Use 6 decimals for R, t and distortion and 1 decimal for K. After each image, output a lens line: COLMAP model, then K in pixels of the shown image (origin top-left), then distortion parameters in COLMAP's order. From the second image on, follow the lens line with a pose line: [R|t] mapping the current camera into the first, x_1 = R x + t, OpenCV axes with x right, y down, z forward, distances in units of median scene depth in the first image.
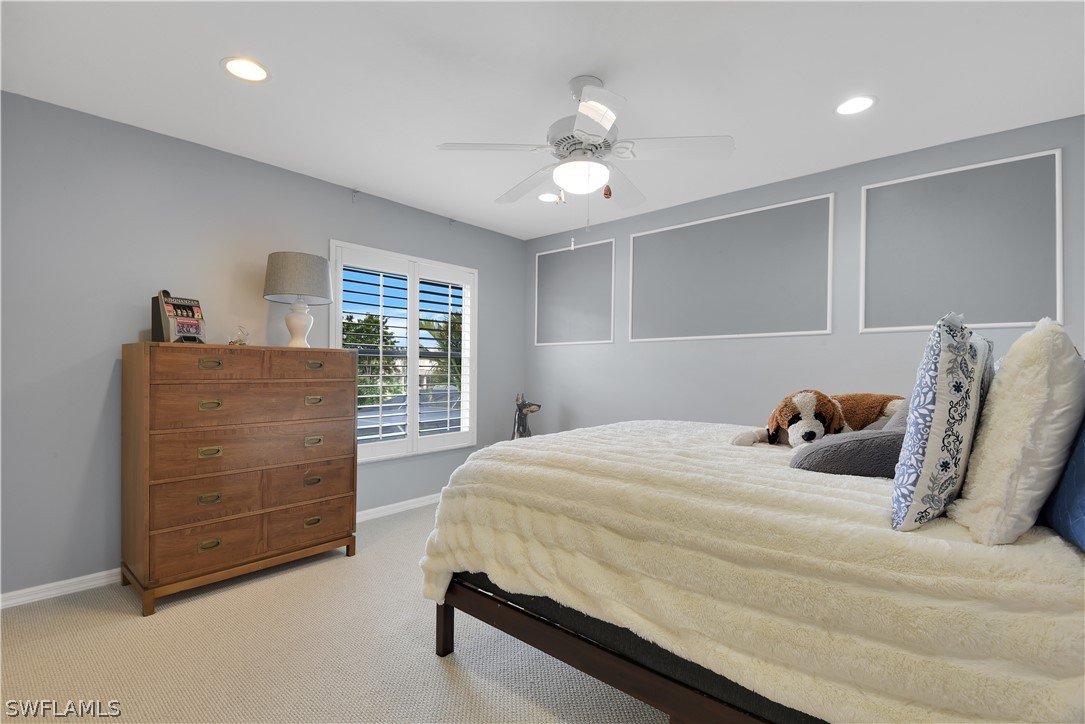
lens RADIAL K [[499.7, 0, 536.4], [0, 499.7, 372.1], [0, 0, 1]] dist [0.017861, -0.013899]
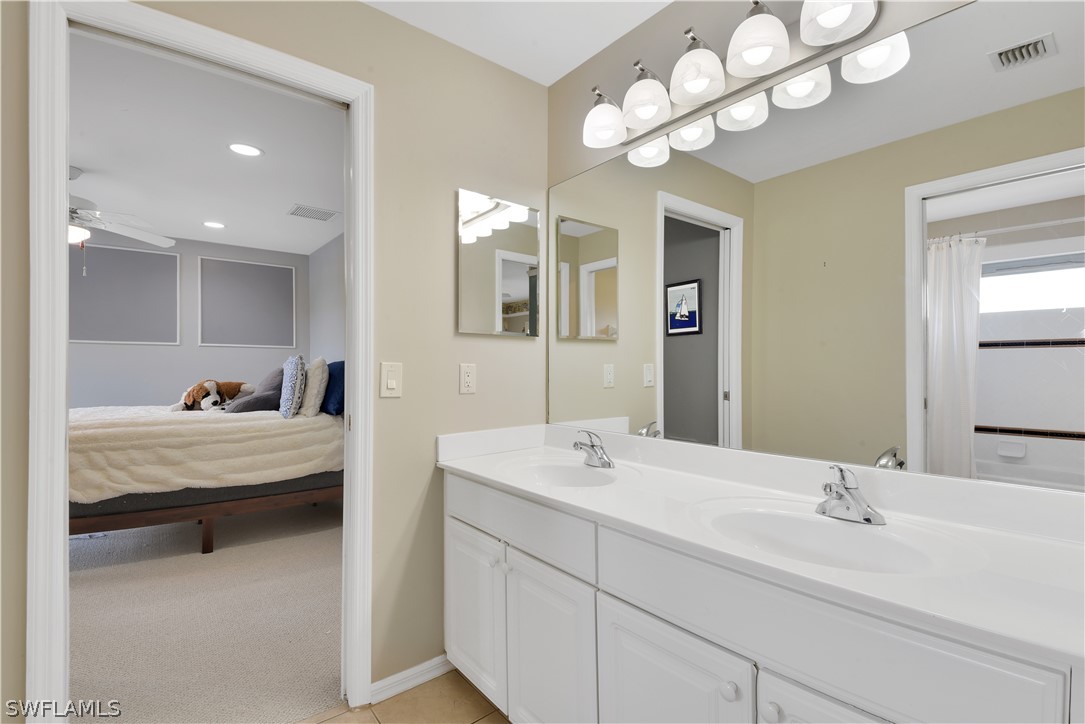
lens RADIAL K [[499.7, 0, 538.5], [0, 499.7, 366.8], [0, 0, 1]] dist [0.017861, -0.013899]
pose [[0.230730, -0.005176, 0.973004, -1.451790], [0.007518, 0.999965, 0.003536, -0.016513], [-0.972989, 0.006500, 0.230761, -0.934752]]
